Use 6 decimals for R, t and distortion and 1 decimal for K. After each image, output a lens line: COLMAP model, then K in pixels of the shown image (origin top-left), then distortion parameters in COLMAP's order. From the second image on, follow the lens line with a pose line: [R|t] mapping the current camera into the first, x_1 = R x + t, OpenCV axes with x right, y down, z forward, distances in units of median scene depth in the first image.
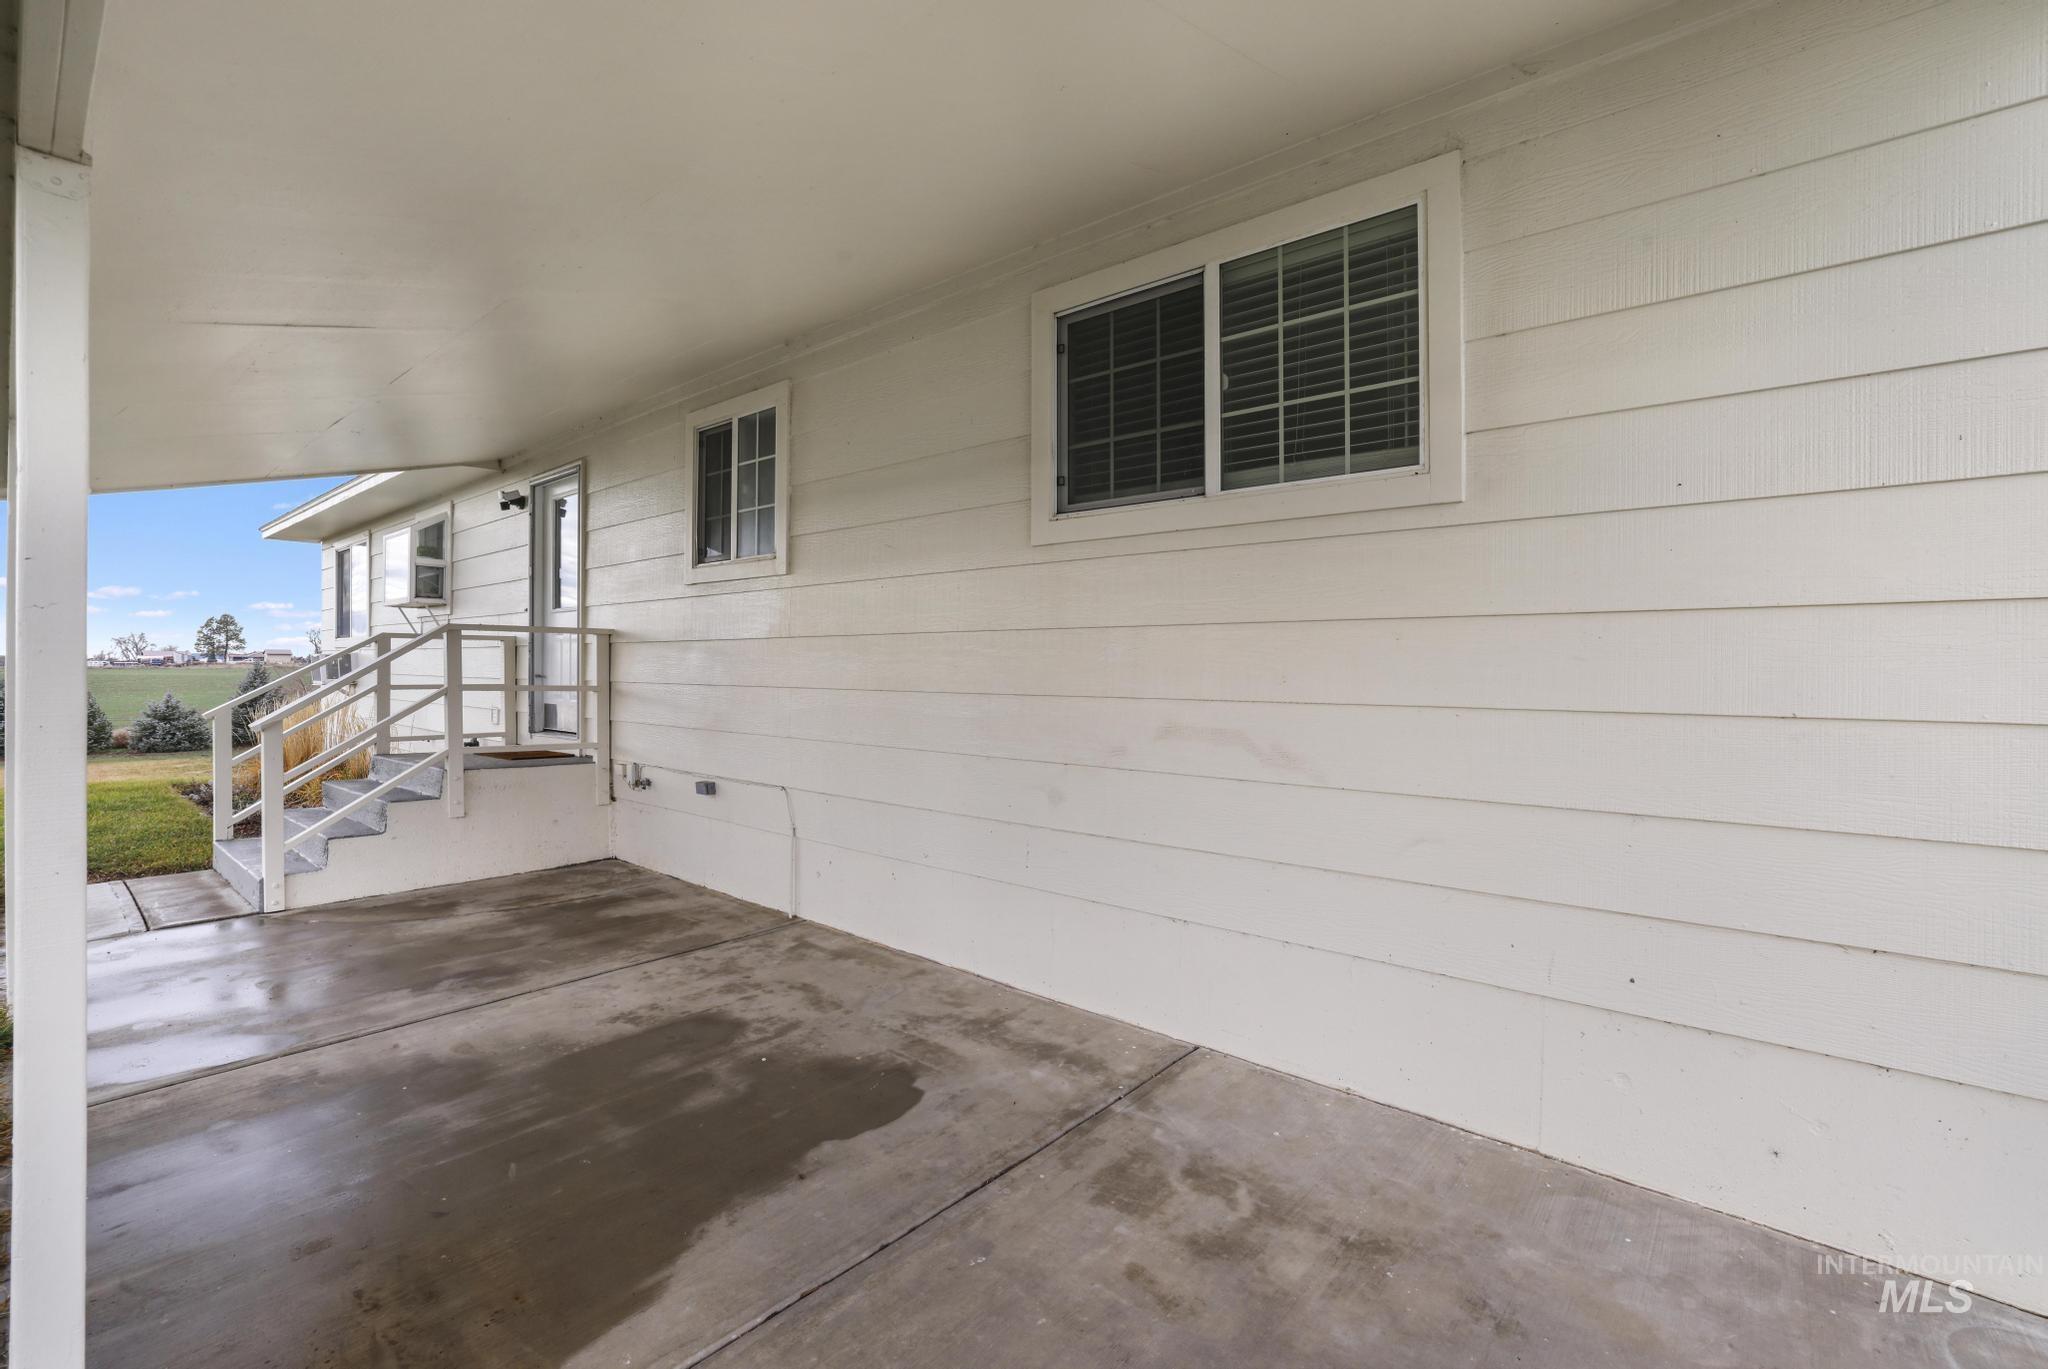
lens RADIAL K [[895.6, 0, 1016.6], [0, 895.6, 675.7], [0, 0, 1]] dist [-0.012266, 0.000158]
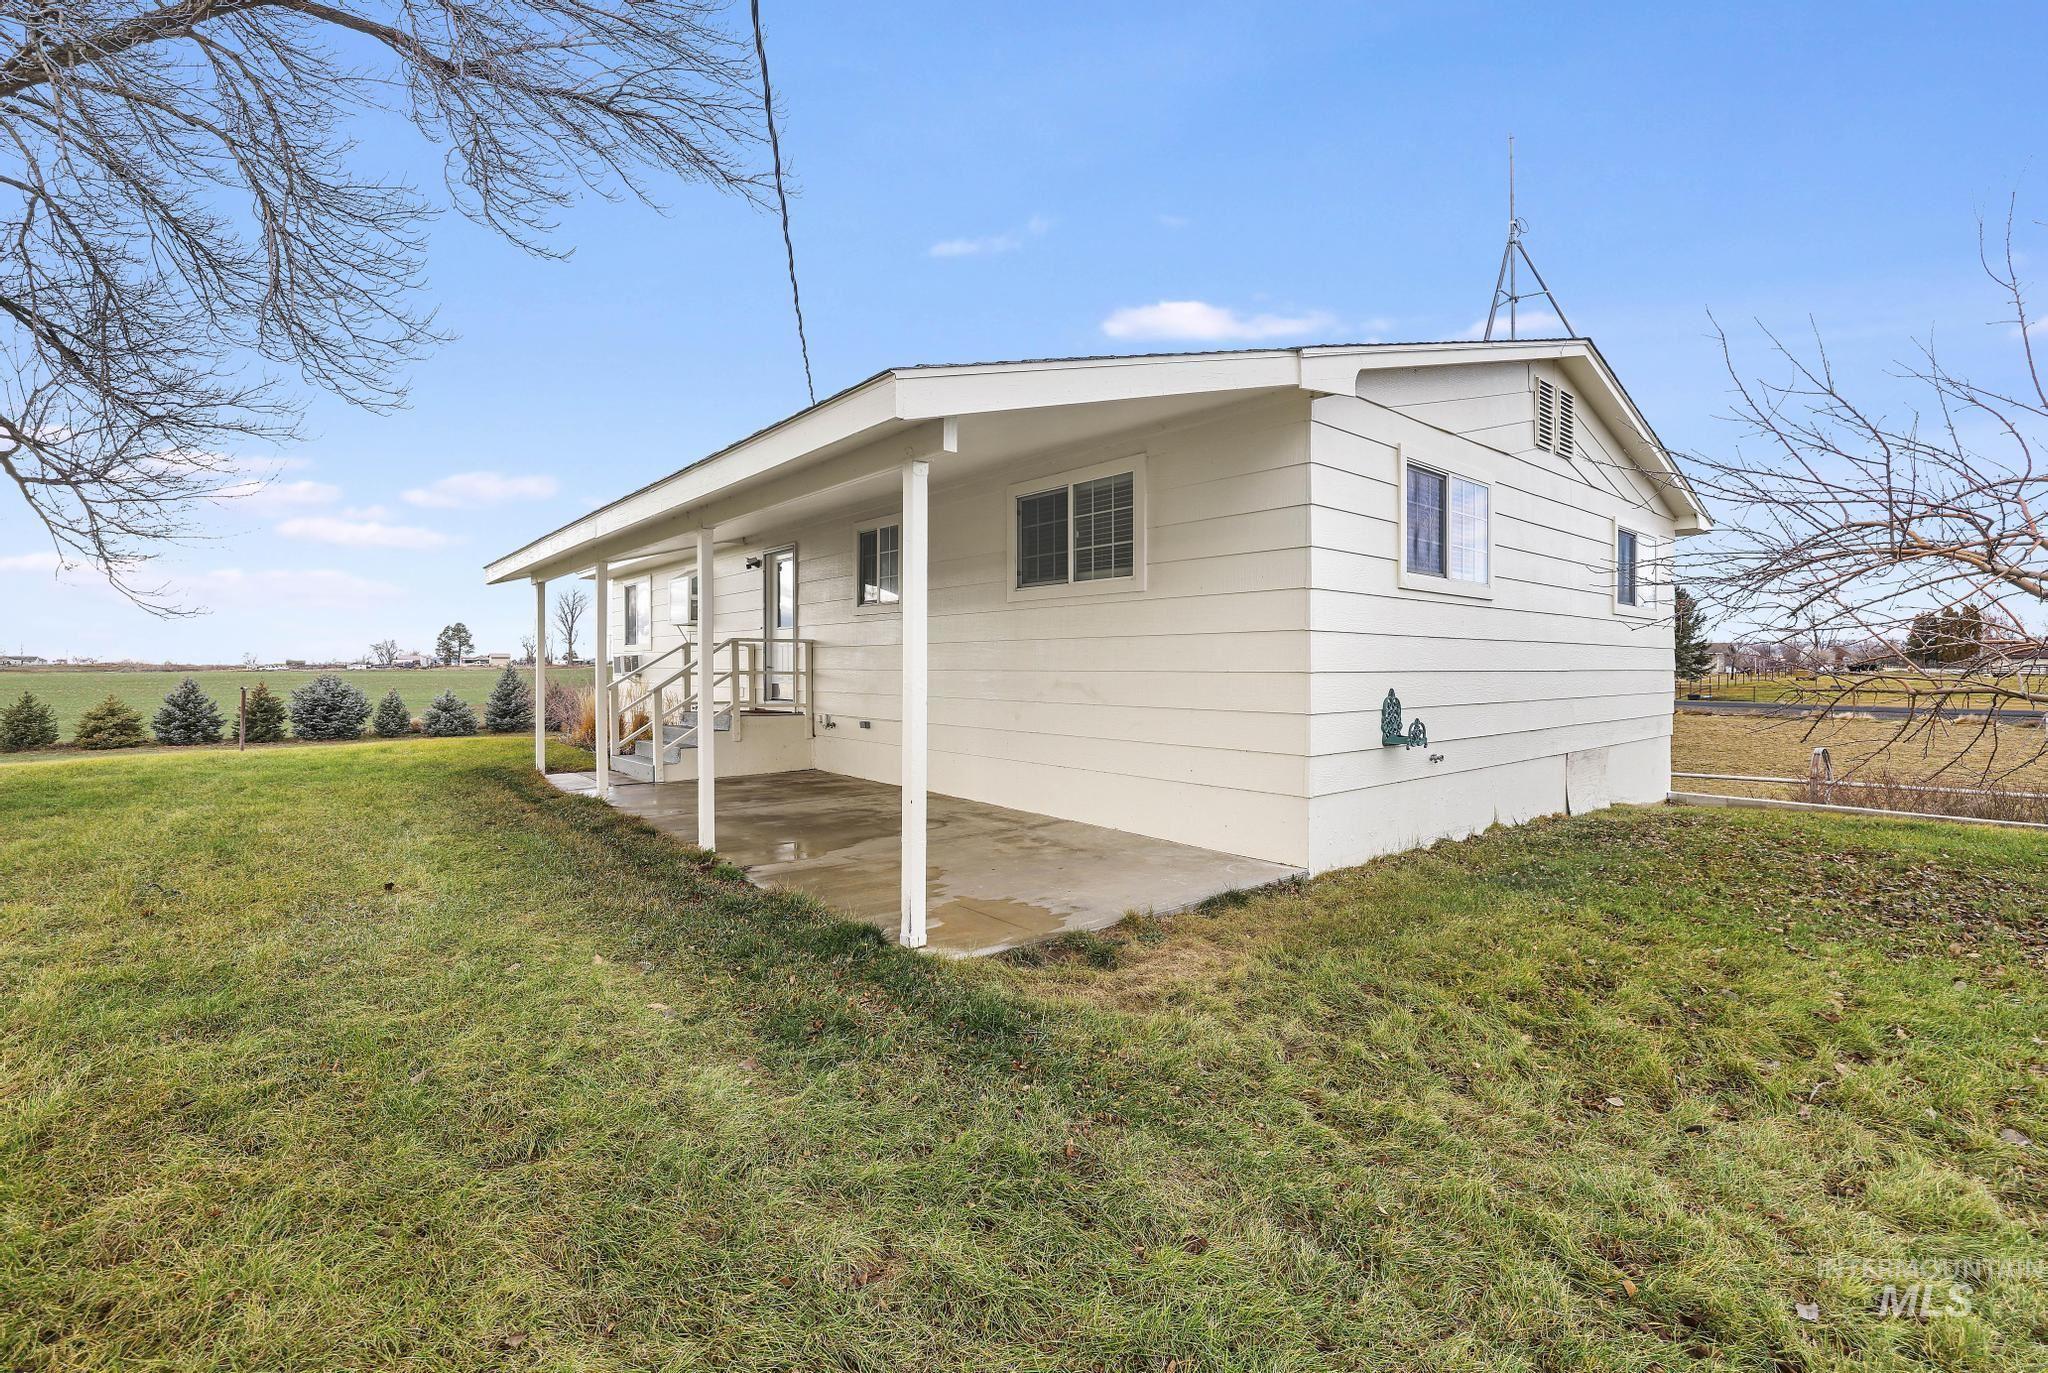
lens RADIAL K [[895.6, 0, 1029.0], [0, 895.6, 680.7], [0, 0, 1]] dist [-0.012266, 0.000158]
pose [[0.988374, -0.004090, -0.151986, 0.232760], [0.005295, 0.999958, 0.007525, 0.017724], [0.151949, -0.008242, 0.988354, -0.670224]]
